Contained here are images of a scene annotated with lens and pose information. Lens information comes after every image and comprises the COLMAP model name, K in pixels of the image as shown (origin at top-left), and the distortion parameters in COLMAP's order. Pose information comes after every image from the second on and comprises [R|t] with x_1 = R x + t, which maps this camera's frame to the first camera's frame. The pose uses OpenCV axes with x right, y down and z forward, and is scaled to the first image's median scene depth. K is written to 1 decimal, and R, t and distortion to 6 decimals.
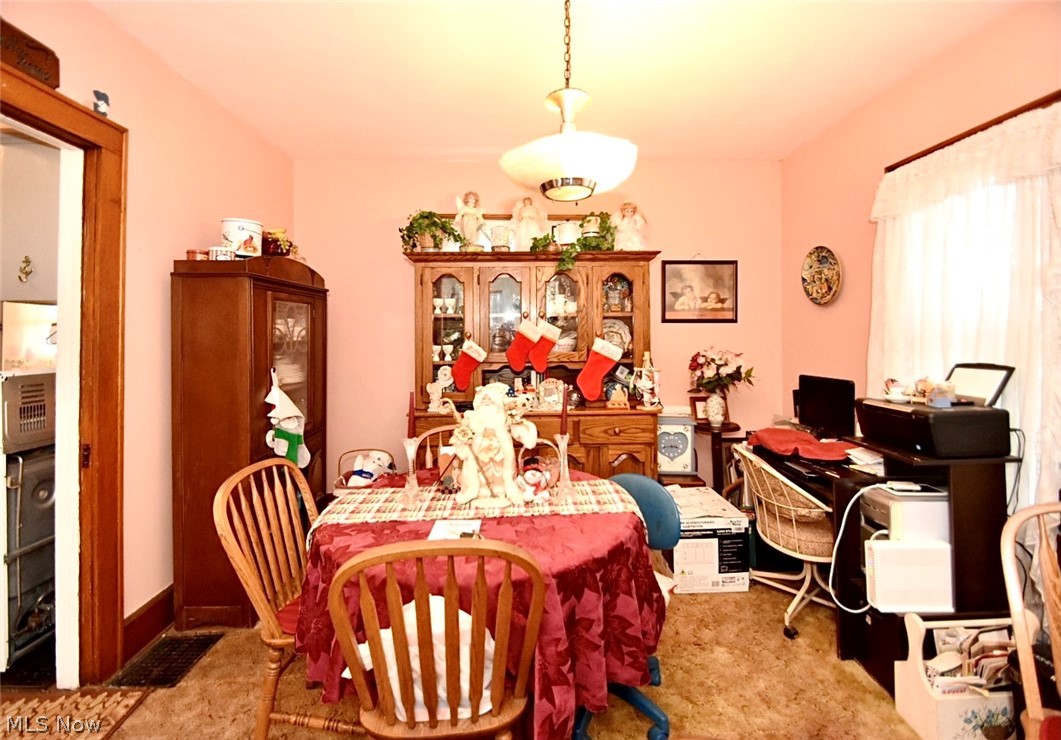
lens RADIAL K [[486.7, 0, 528.2], [0, 486.7, 330.7], [0, 0, 1]] dist [0.000901, -0.017609]
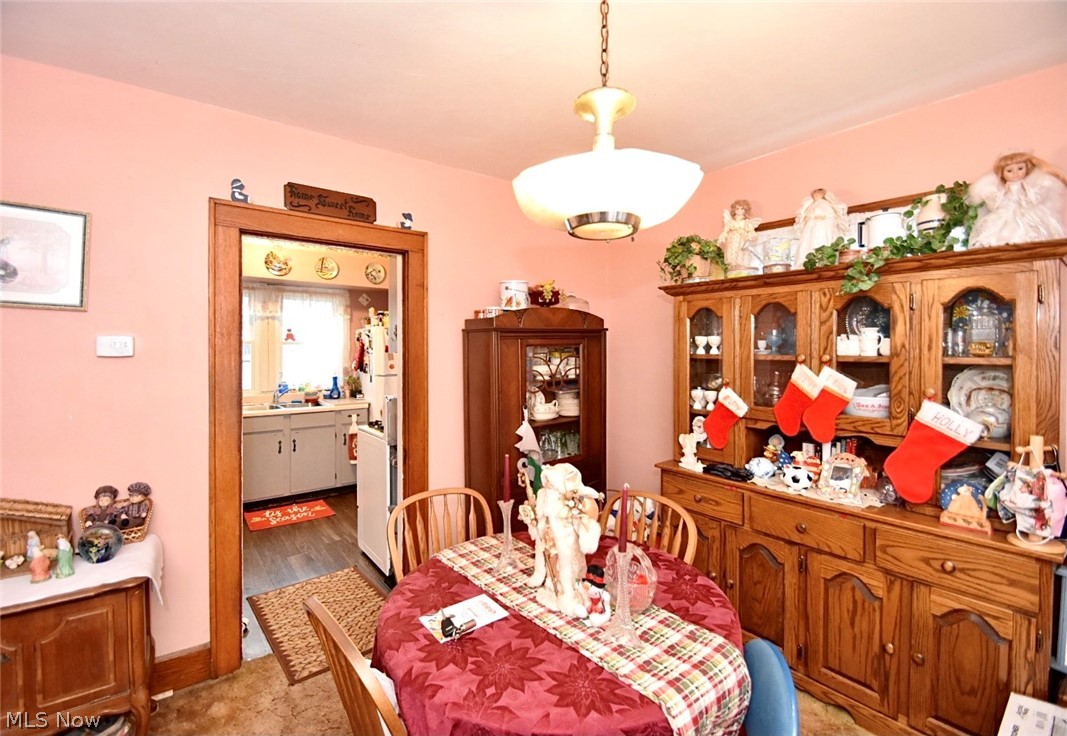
lens RADIAL K [[479.7, 0, 511.3], [0, 479.7, 350.6], [0, 0, 1]] dist [0.000702, -0.013959]
pose [[0.577801, 0.010052, -0.816116, 0.322250], [0.010689, 0.999745, 0.019881, -0.062997], [0.816108, -0.020211, 0.577546, 0.249661]]
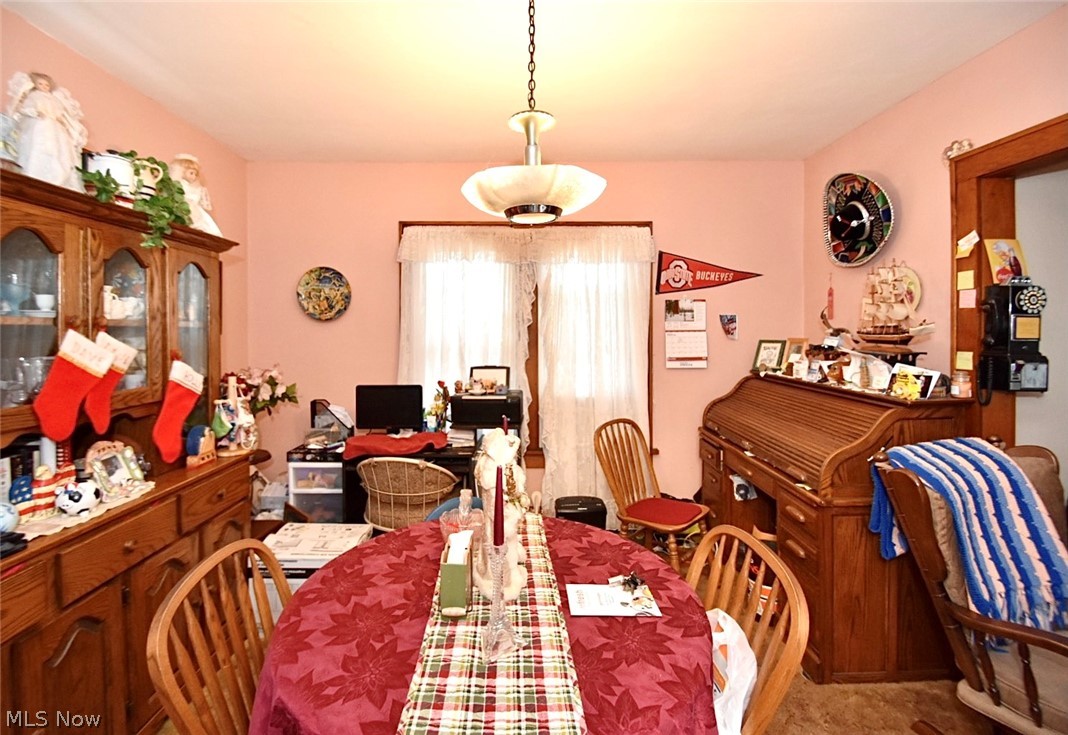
lens RADIAL K [[480.1, 0, 511.8], [0, 480.1, 350.1], [0, 0, 1]] dist [0.000702, -0.013959]
pose [[0.021390, -0.030785, 0.999297, -0.470407], [-0.013127, 0.999431, 0.031071, -0.025630], [-0.999685, -0.013782, 0.020974, 0.548248]]
